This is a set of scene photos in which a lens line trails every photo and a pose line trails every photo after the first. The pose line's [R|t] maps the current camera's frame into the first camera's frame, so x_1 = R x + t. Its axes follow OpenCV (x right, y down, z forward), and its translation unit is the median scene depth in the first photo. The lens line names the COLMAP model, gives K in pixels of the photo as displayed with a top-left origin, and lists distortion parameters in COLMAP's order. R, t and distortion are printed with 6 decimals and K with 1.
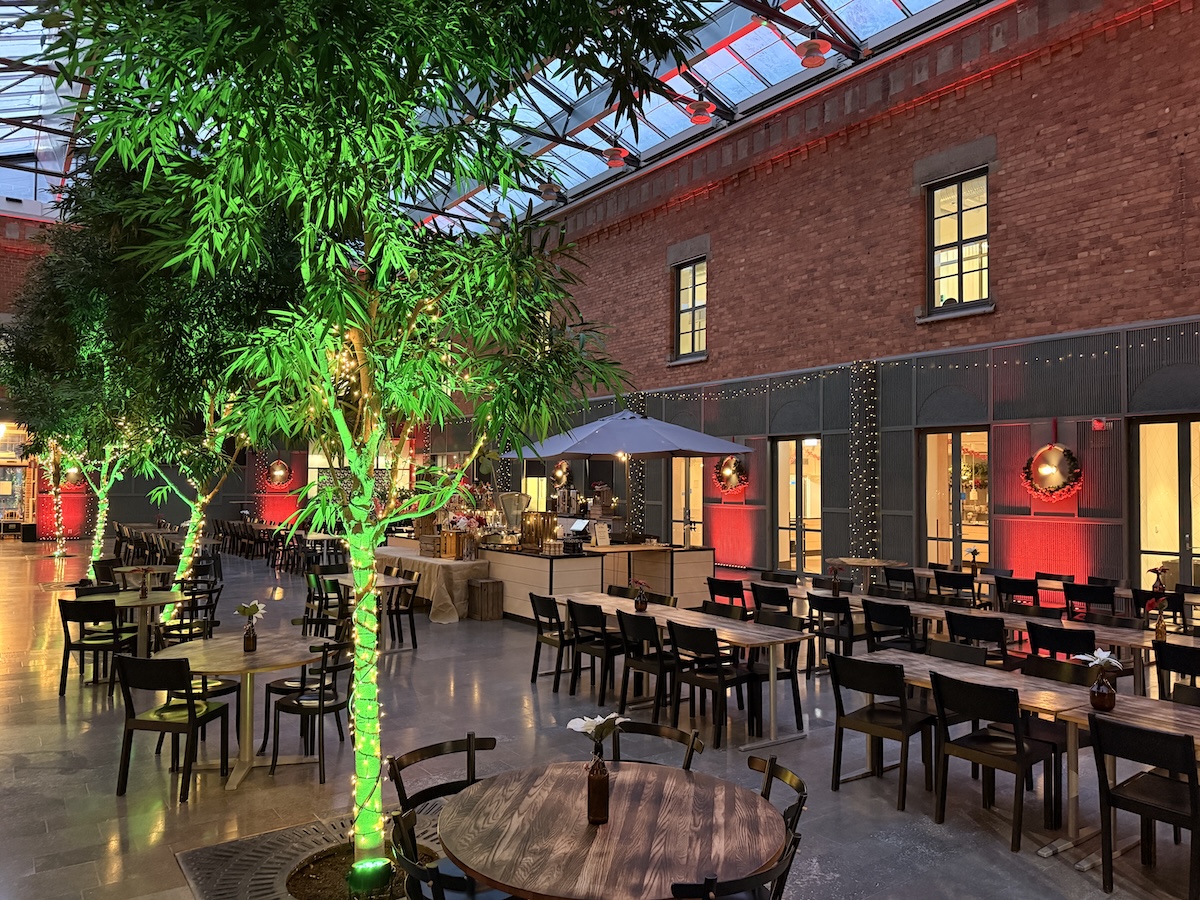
lens RADIAL K [[855.2, 0, 600.0], [0, 855.2, 450.0], [0, 0, 1]] dist [0.004112, -0.006733]
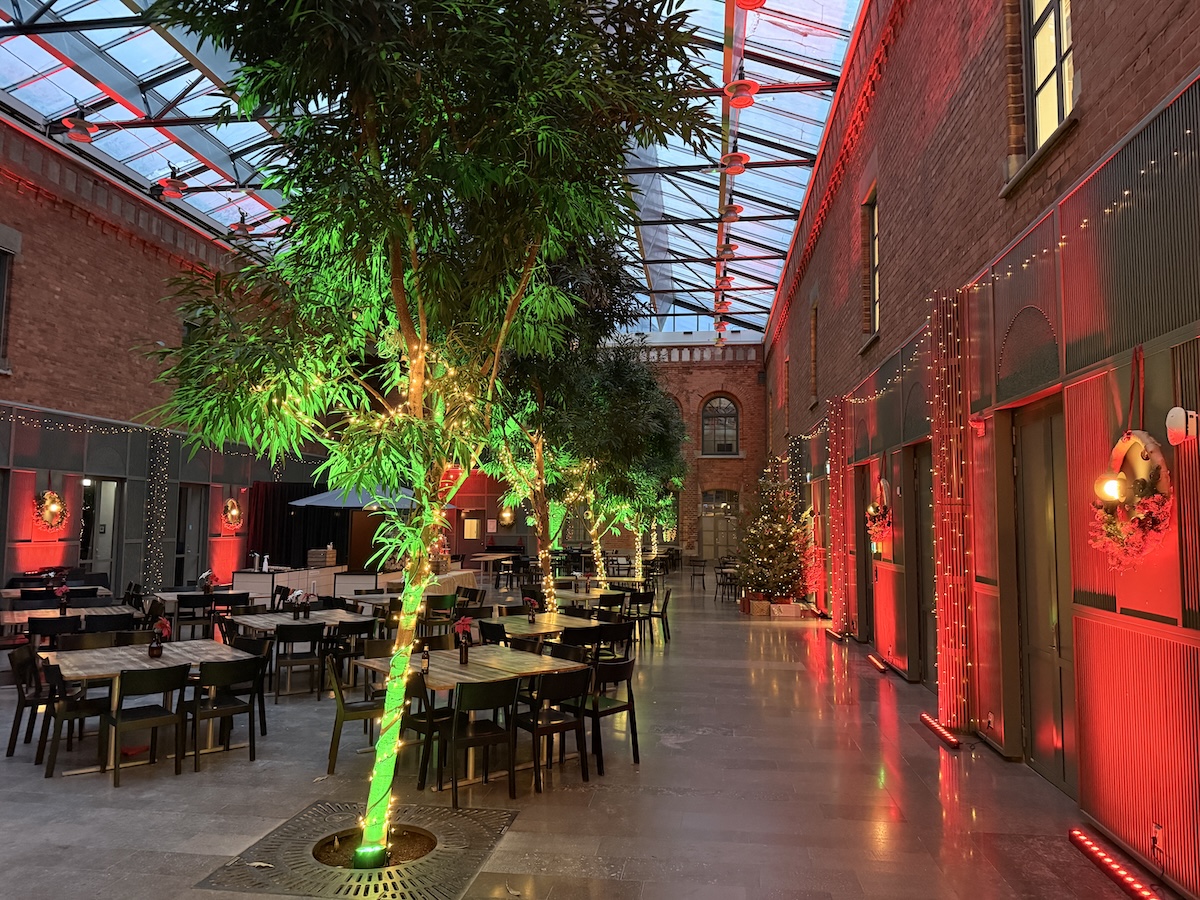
lens RADIAL K [[853.7, 0, 600.0], [0, 853.7, 450.0], [0, 0, 1]] dist [-0.001545, -0.006367]
pose [[-0.742587, 0.053642, 0.667598, -0.983109], [-0.030045, 0.993116, -0.113218, 0.054792], [-0.669075, -0.104132, -0.735864, 1.356906]]
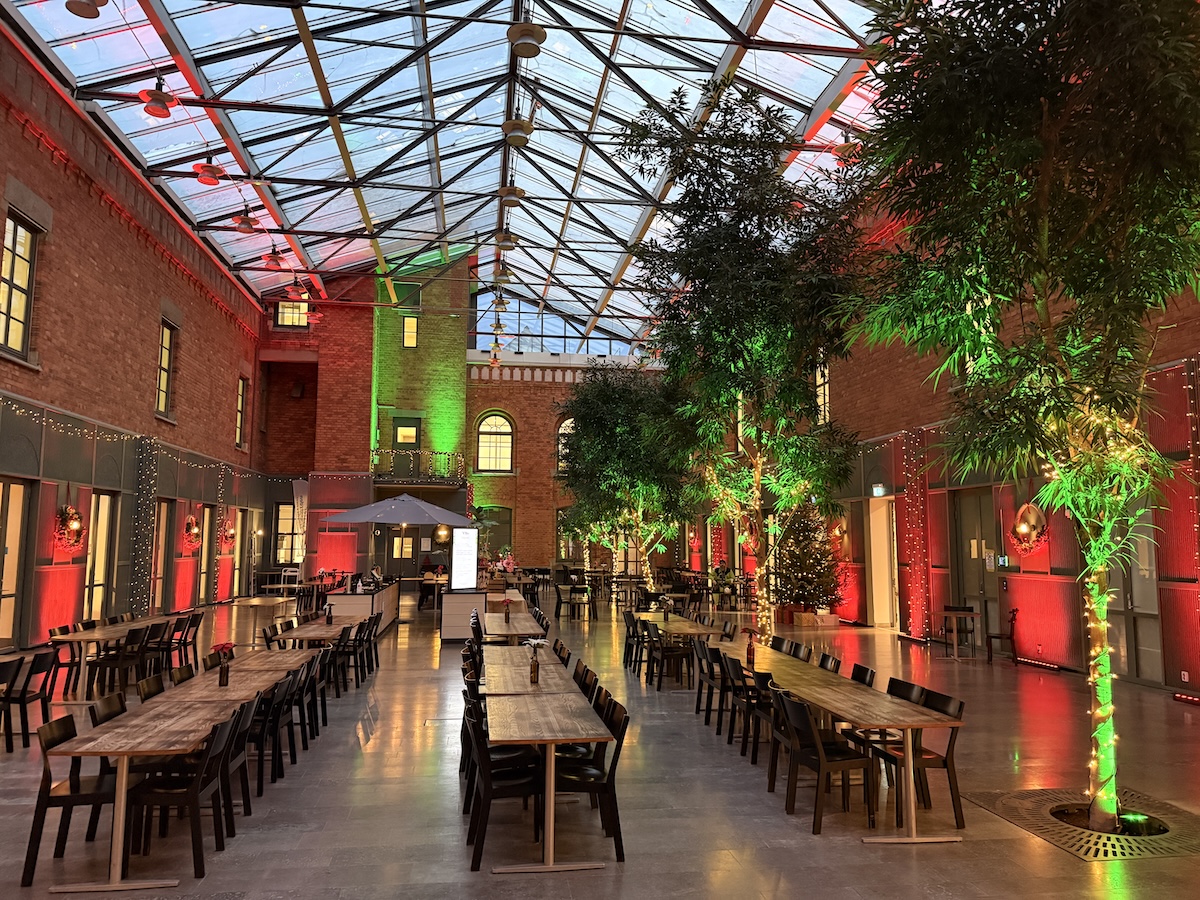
lens RADIAL K [[855.2, 0, 600.0], [0, 855.2, 450.0], [0, 0, 1]] dist [0.004112, -0.006733]
pose [[-0.893219, 0.045707, 0.447292, -0.712573], [-0.019290, 0.990008, -0.139686, 0.063910], [-0.449207, -0.133399, -0.883413, 1.583506]]
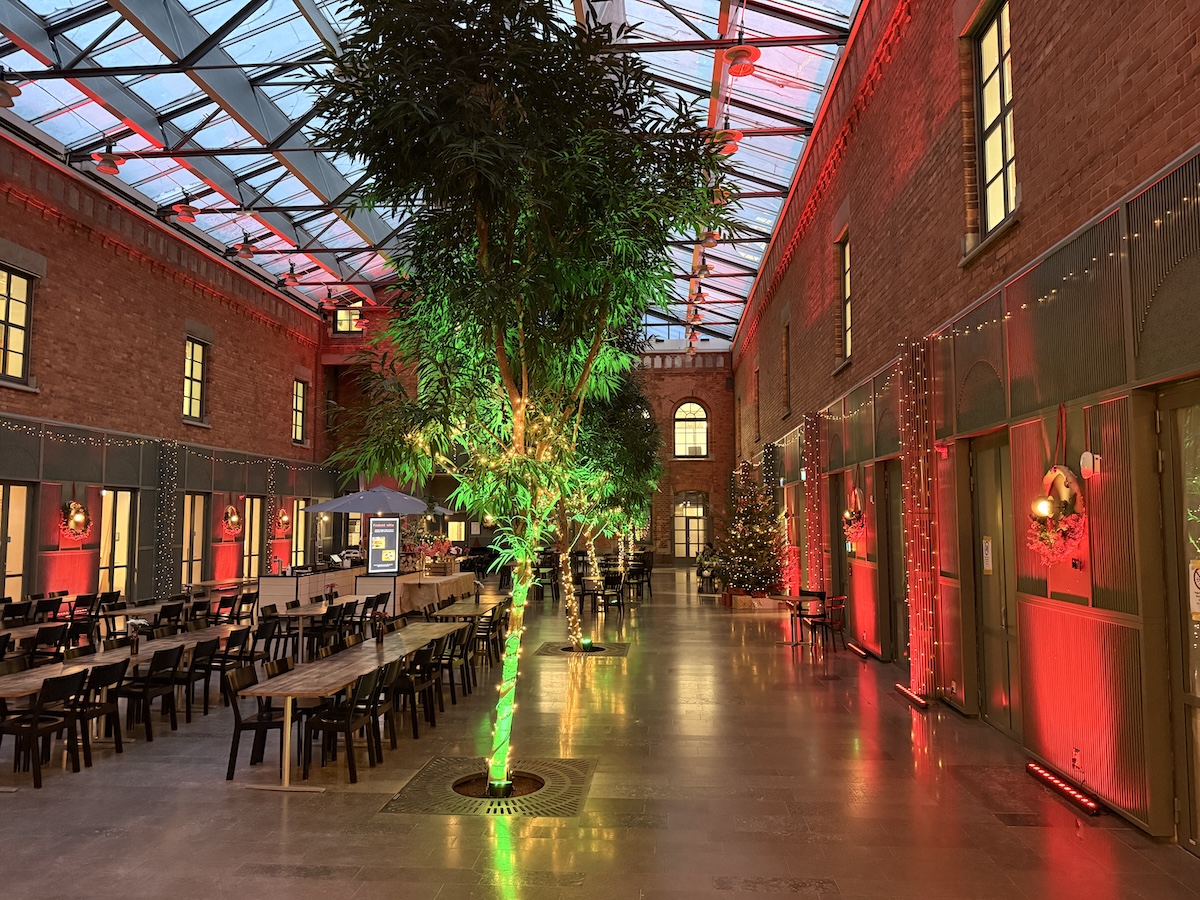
lens RADIAL K [[855.2, 0, 600.0], [0, 855.2, 450.0], [0, 0, 1]] dist [0.004112, -0.006733]
pose [[-0.774837, 0.056901, 0.629596, -1.008368], [-0.017853, 0.993574, -0.111767, 0.051740], [-0.631909, -0.097841, -0.768842, 1.456991]]
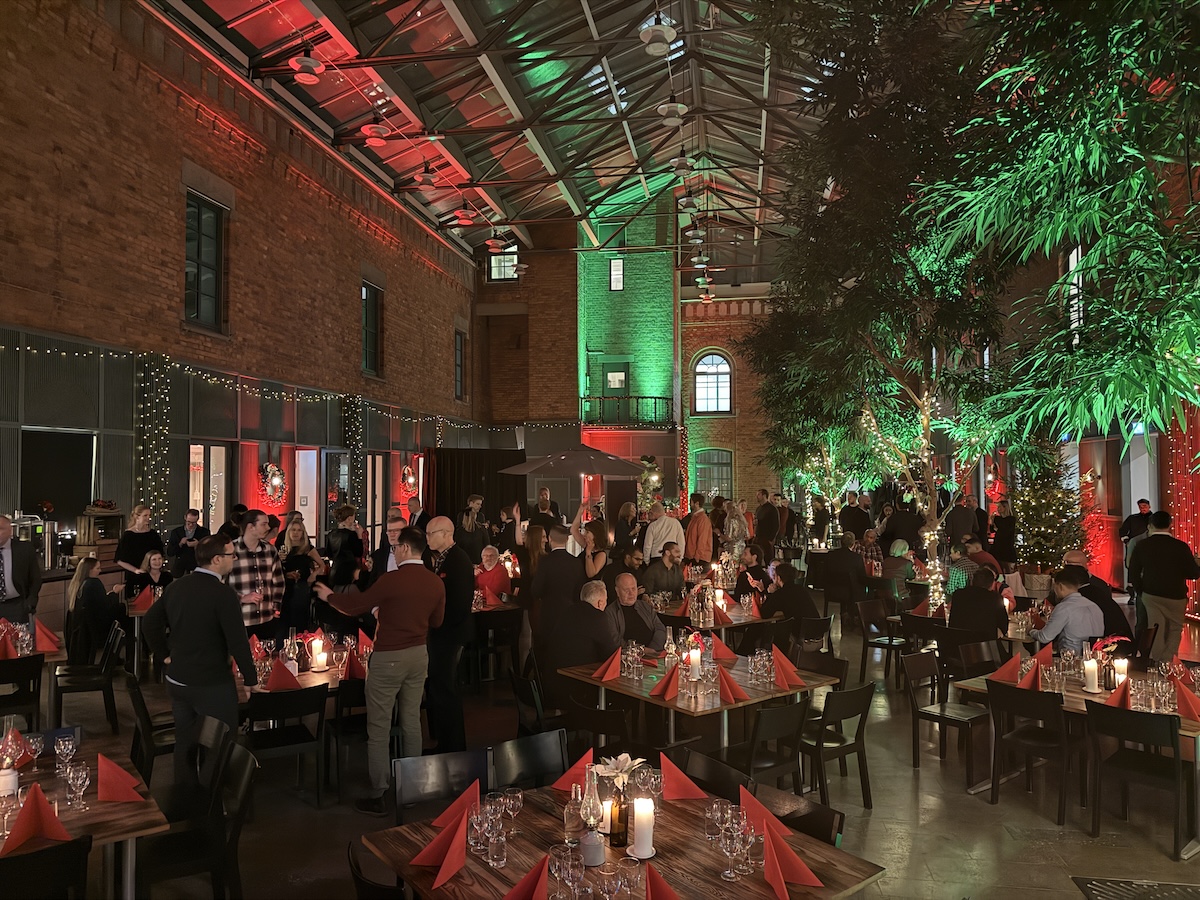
lens RADIAL K [[841.5, 0, 587.7], [0, 841.5, 453.3], [0, 0, 1]] dist [0.085281, -0.193344]
pose [[-0.703799, 0.025741, 0.709933, -0.752038], [-0.019822, 0.998243, -0.055845, 0.042868], [-0.710123, -0.053375, -0.702052, 1.459914]]
